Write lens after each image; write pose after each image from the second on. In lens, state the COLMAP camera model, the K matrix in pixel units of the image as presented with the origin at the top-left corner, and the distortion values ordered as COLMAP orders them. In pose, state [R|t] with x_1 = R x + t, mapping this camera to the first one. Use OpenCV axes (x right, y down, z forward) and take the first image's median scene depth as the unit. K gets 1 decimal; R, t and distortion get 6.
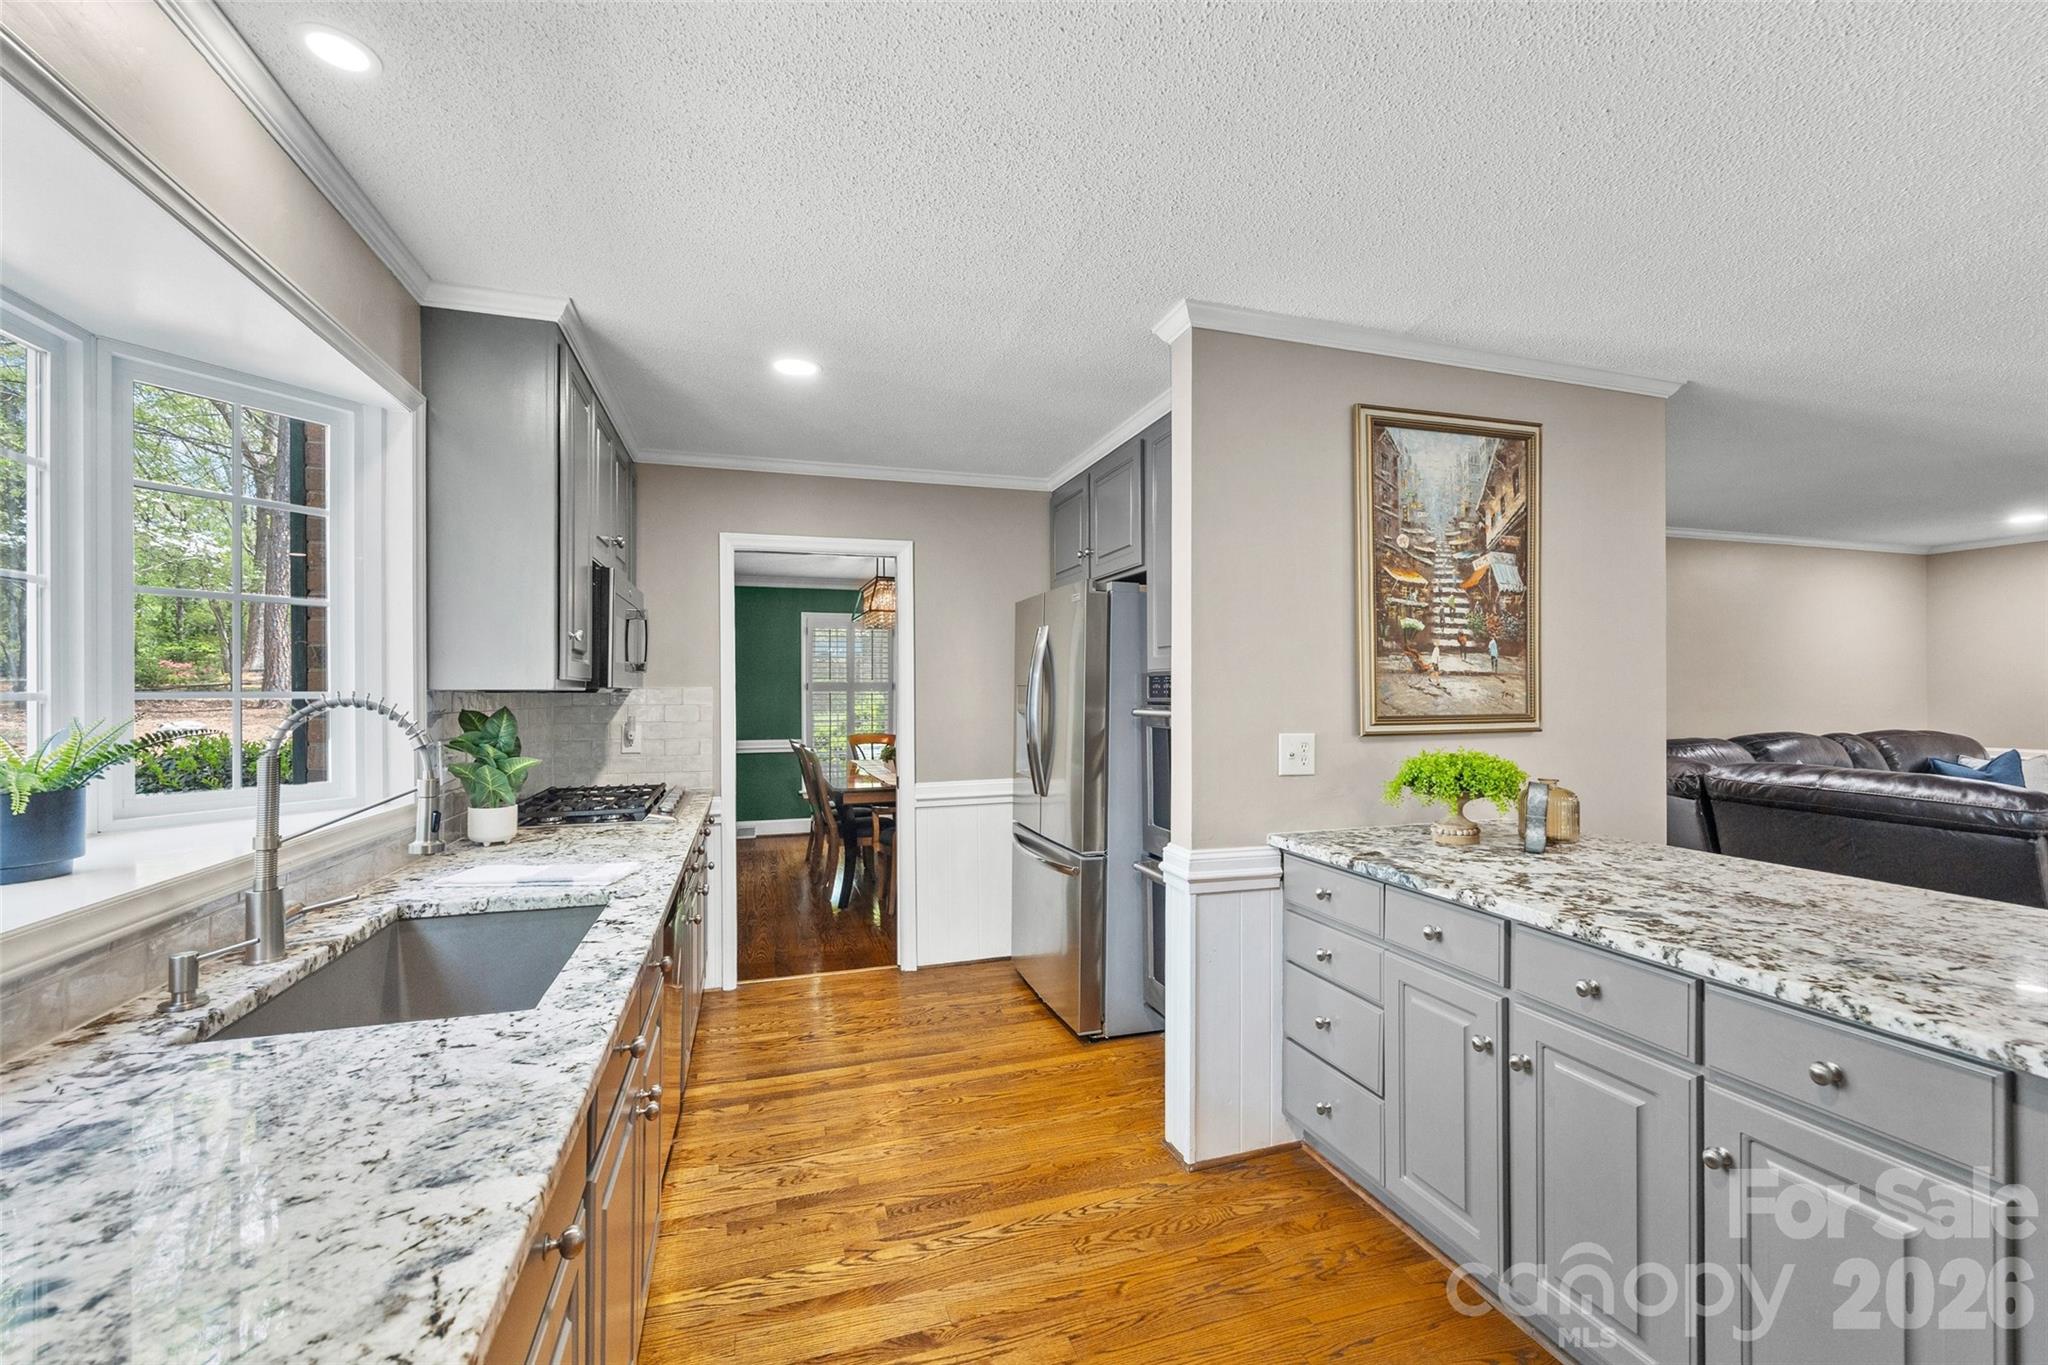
lens RADIAL K [[839.8, 0, 1025.8], [0, 839.8, 688.2], [0, 0, 1]] dist [-0.002115, -0.000495]
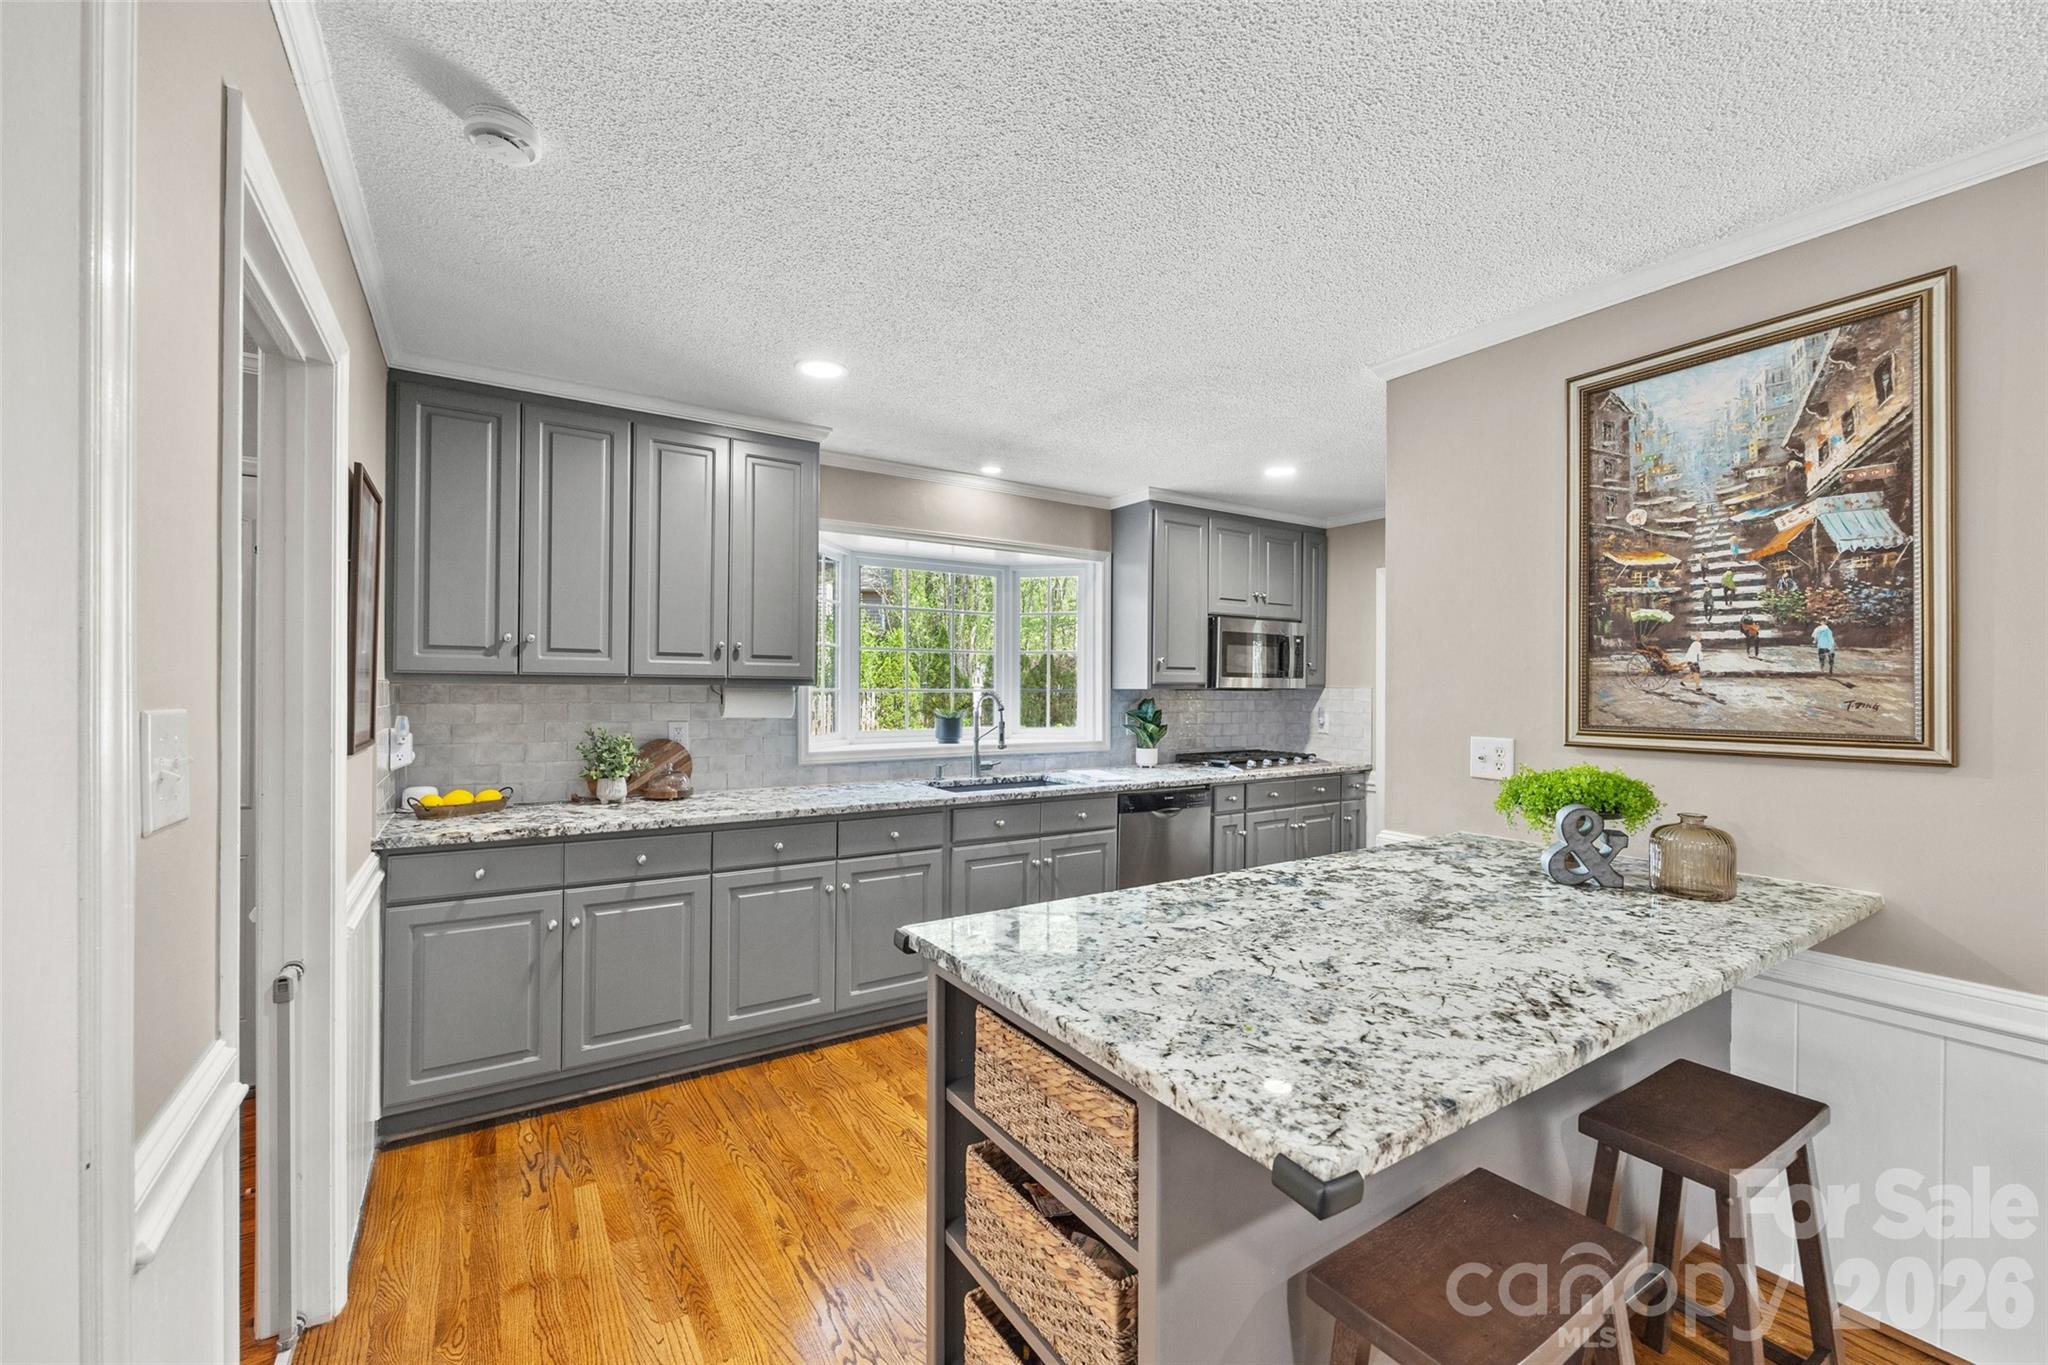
lens RADIAL K [[839.8, 0, 1027.6], [0, 839.8, 681.3], [0, 0, 1]] dist [-0.002115, -0.000495]
pose [[0.259630, -0.002498, -0.965705, 1.072942], [-0.002448, 0.999992, -0.003245, -0.007814], [0.965705, 0.003206, 0.259622, 0.194692]]
